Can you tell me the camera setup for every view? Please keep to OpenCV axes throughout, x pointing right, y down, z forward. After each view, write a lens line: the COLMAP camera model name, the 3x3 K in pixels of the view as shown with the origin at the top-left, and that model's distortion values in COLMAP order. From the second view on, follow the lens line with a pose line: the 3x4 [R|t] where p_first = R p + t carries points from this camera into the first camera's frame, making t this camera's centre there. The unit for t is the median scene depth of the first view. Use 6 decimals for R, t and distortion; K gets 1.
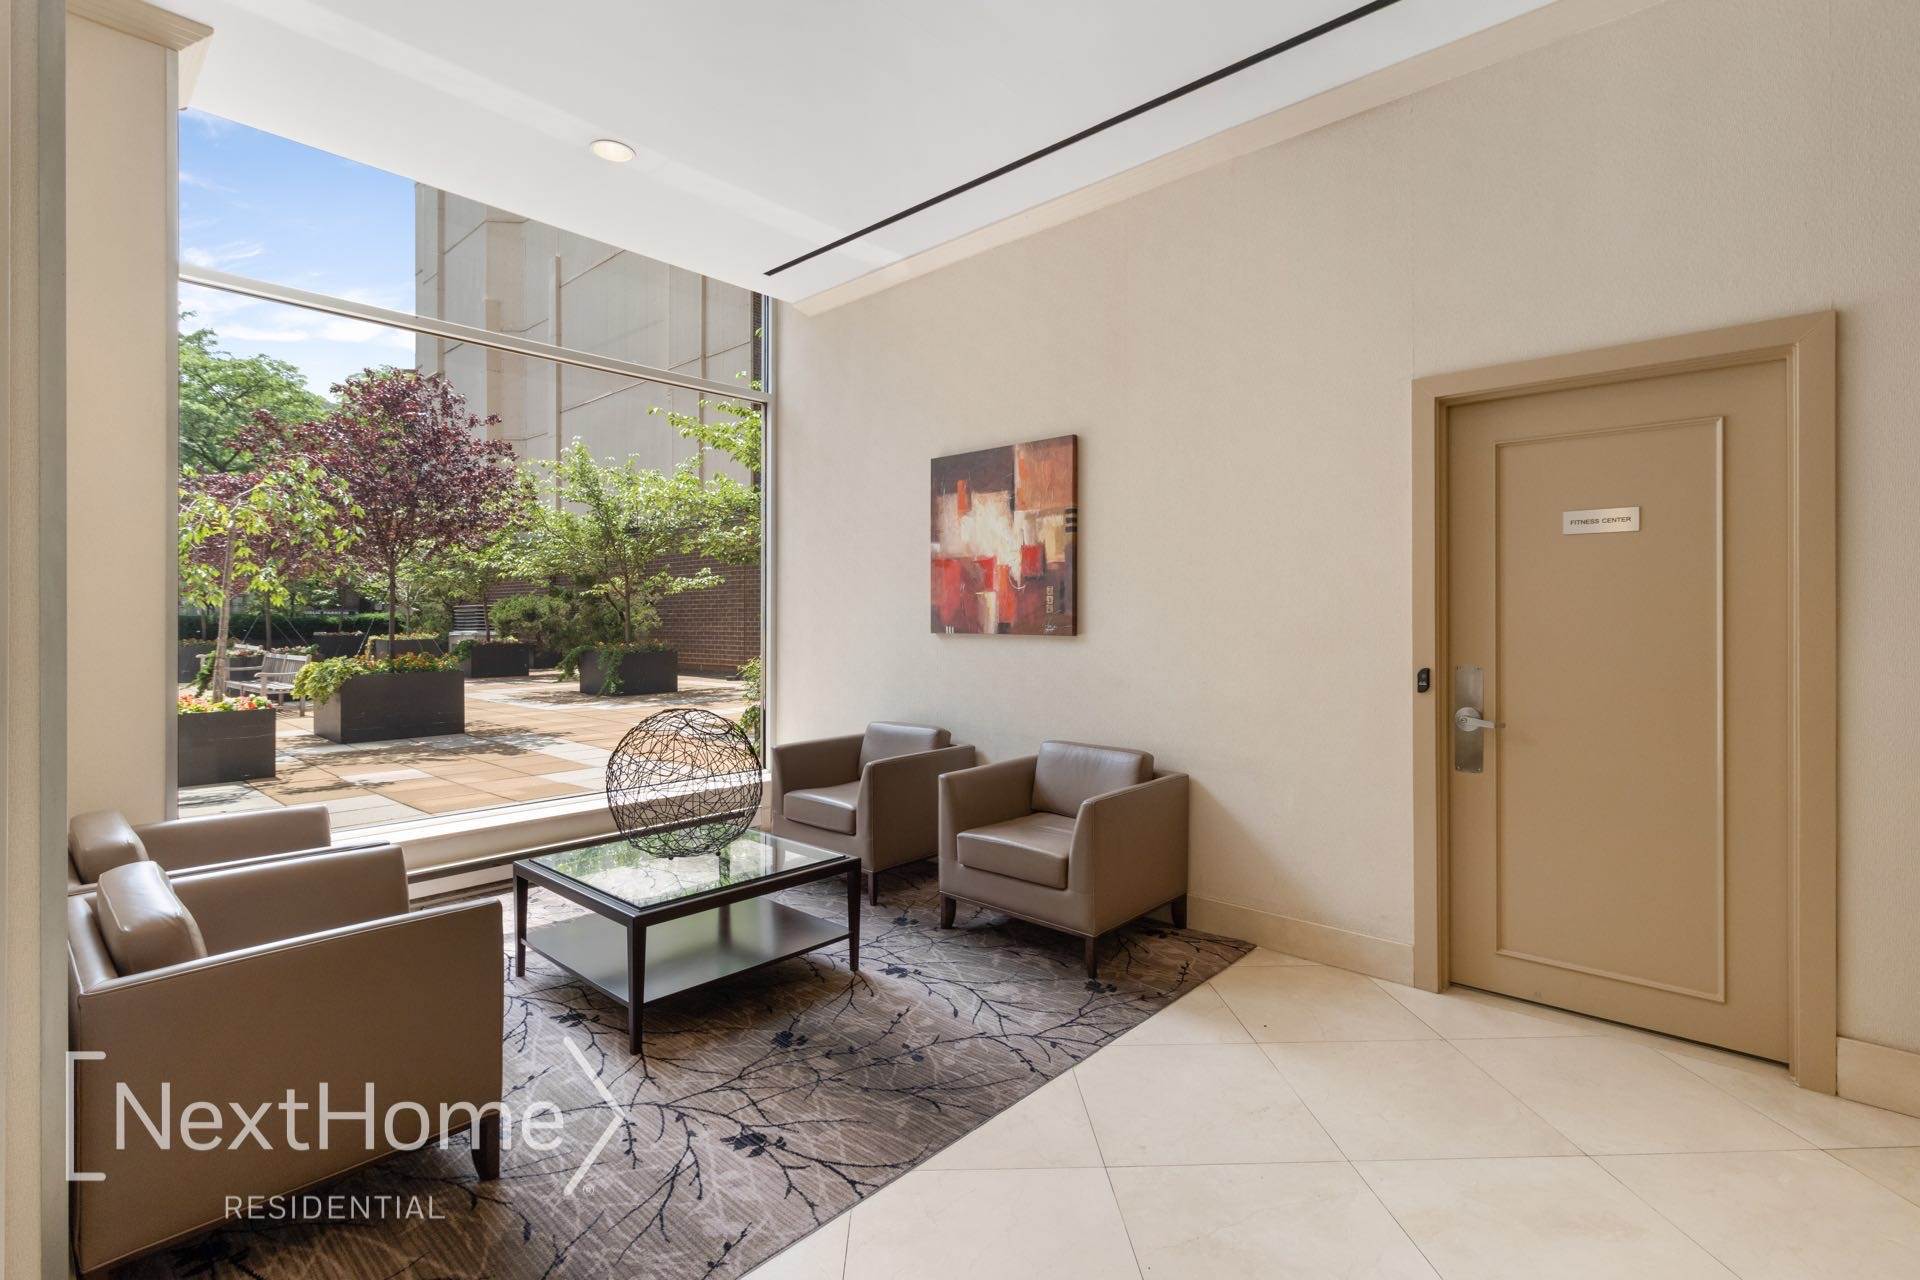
lens RADIAL K [[894.1, 0, 964.3], [0, 894.1, 609.0], [0, 0, 1]] dist [0.000335, 0.000261]
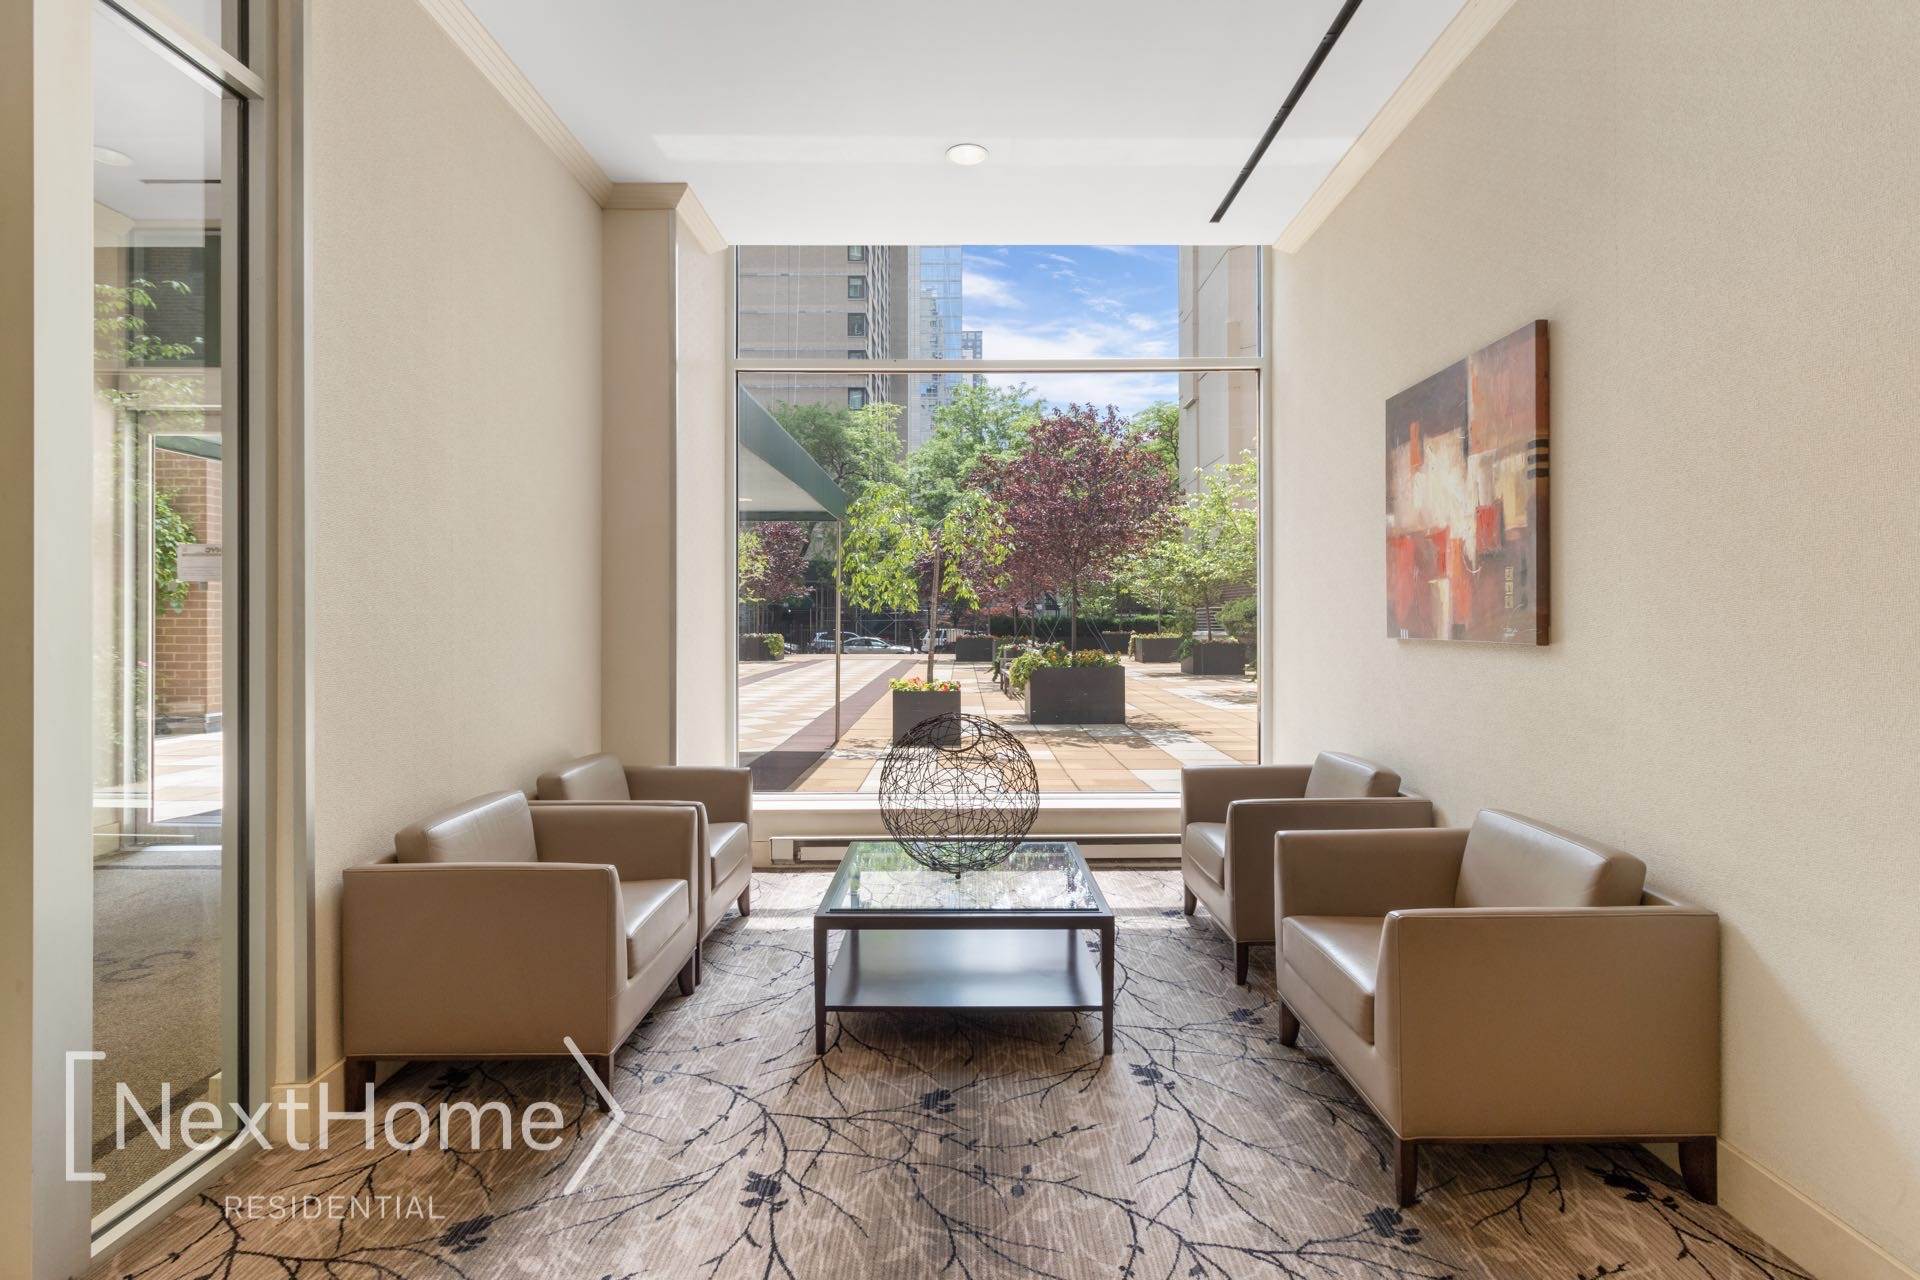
lens RADIAL K [[894.1, 0, 964.3], [0, 894.1, 609.0], [0, 0, 1]] dist [0.000335, 0.000261]
pose [[0.671080, -0.010258, -0.741314, 0.311770], [0.009186, 0.999943, -0.005520, 0.004639], [0.741328, -0.003105, 0.671136, 0.288137]]
